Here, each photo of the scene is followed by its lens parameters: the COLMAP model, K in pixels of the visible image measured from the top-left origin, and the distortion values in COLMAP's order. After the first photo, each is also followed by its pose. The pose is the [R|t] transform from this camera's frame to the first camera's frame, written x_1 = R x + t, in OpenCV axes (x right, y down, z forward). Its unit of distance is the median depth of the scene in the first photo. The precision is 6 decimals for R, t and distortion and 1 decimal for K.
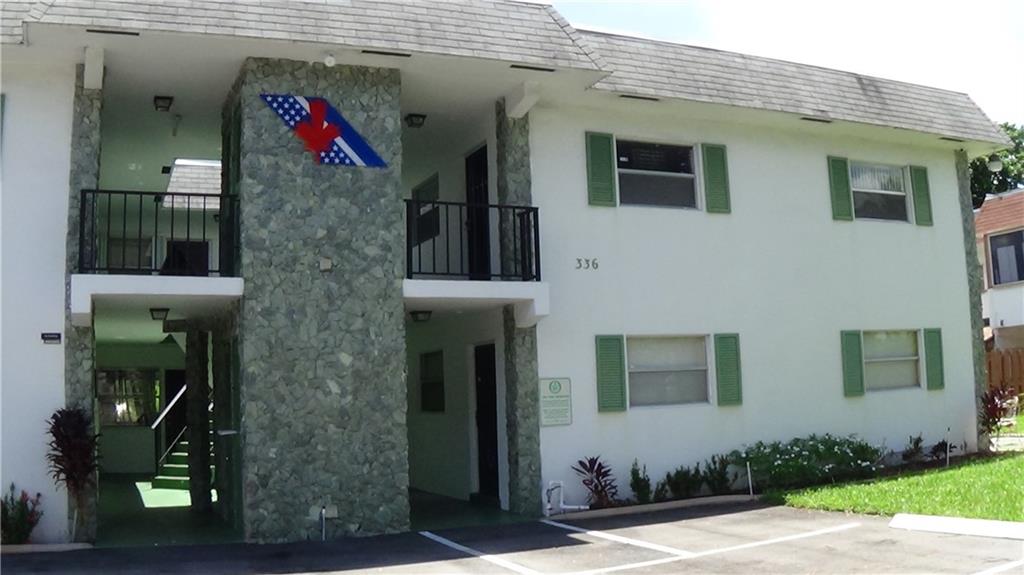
lens RADIAL K [[978.6, 0, 512.0], [0, 978.6, 287.5], [0, 0, 1]] dist [-0.314339, -0.005657]
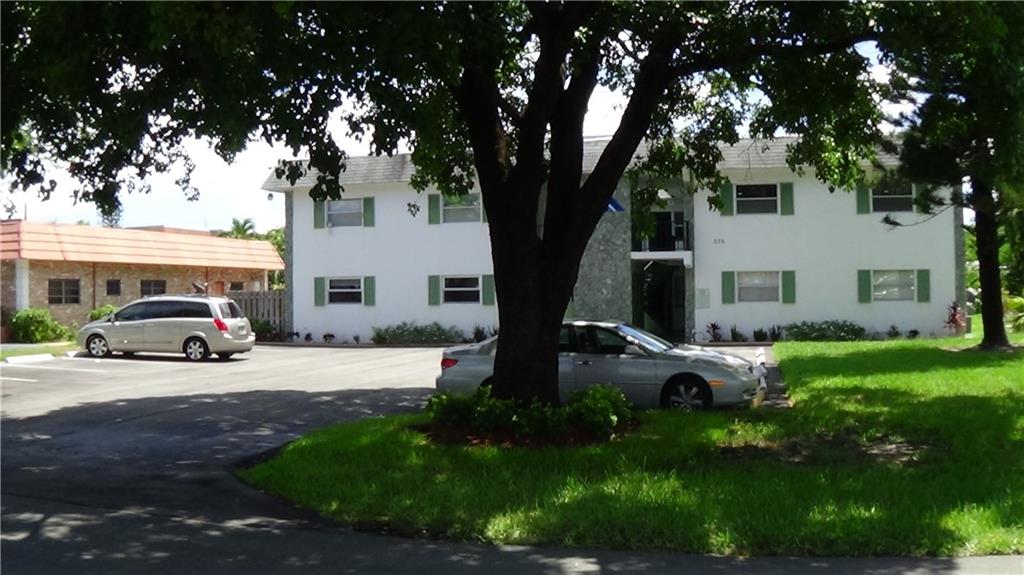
lens RADIAL K [[978.6, 0, 512.0], [0, 978.6, 287.5], [0, 0, 1]] dist [-0.314339, -0.005657]
pose [[0.757762, 0.031162, -0.651786, 1.277825], [0.055557, 0.992151, 0.112026, -0.211507], [0.650161, -0.121100, 0.750083, -1.147198]]
